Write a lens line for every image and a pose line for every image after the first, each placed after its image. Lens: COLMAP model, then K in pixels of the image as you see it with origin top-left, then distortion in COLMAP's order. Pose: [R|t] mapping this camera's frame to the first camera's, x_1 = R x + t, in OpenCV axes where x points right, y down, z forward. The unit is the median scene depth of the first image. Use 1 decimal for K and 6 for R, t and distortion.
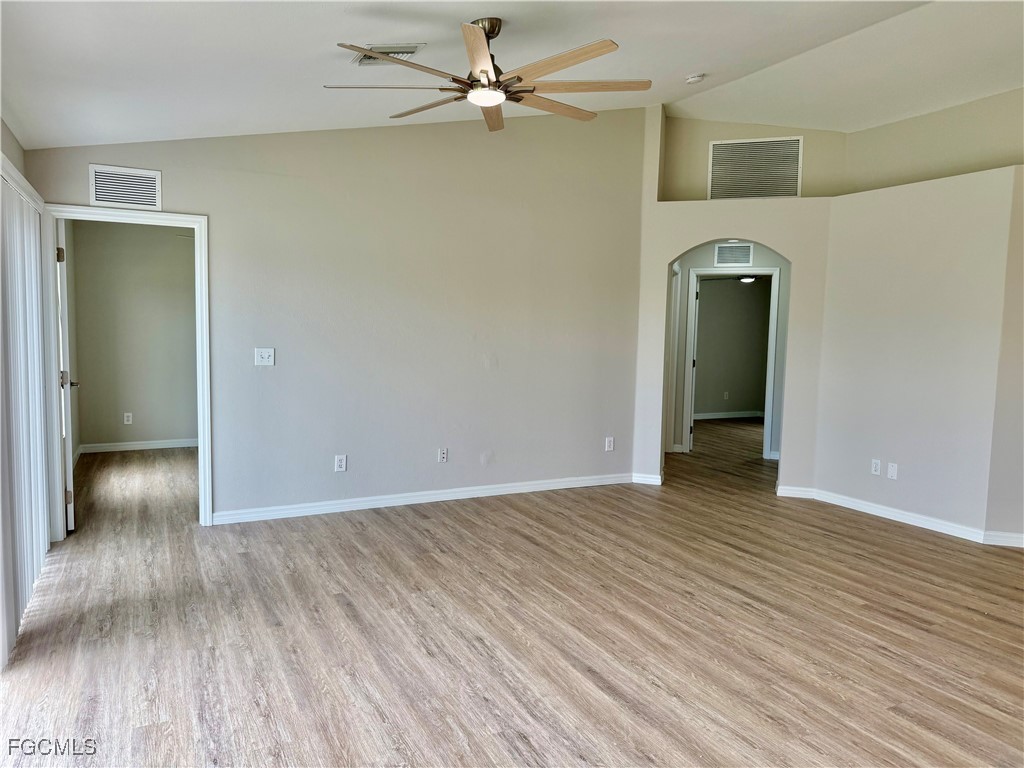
lens RADIAL K [[723.9, 0, 513.5], [0, 723.9, 383.7], [0, 0, 1]] dist [0.039503, -0.018365]
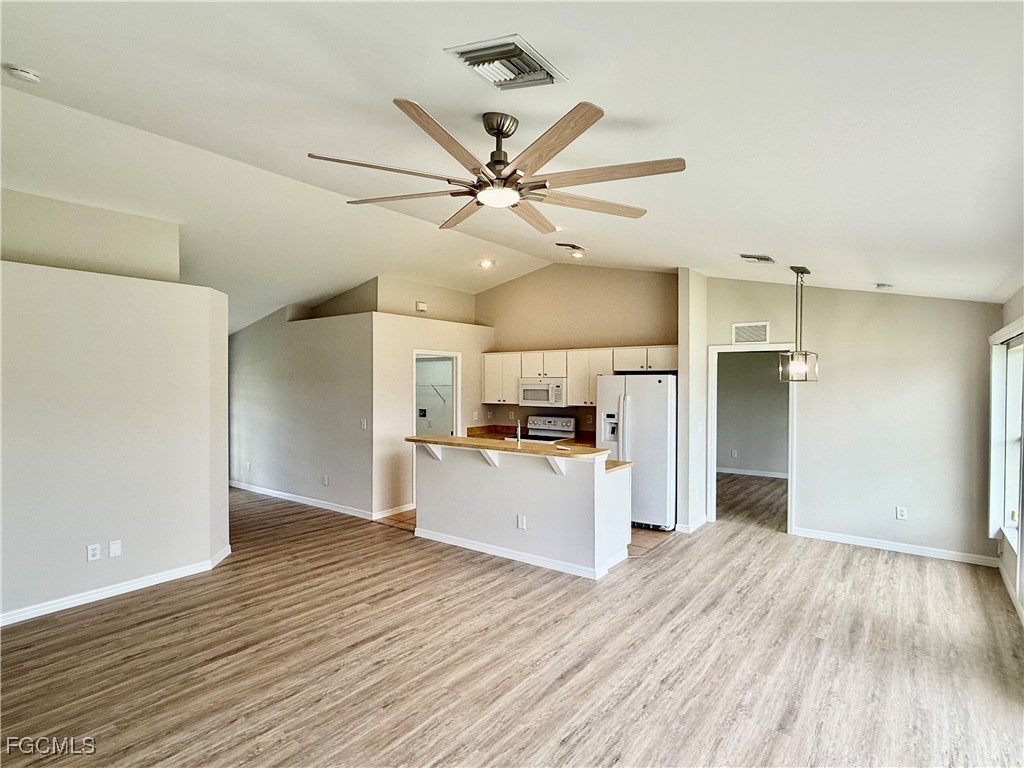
lens RADIAL K [[544.6, 0, 511.5], [0, 544.6, 383.6], [0, 0, 1]] dist [0.003013, 0.003052]
pose [[-0.447610, -0.026267, 0.893843, -0.569556], [0.058739, 0.996546, 0.058700, -0.170935], [-0.892298, 0.078778, -0.444521, 1.123792]]
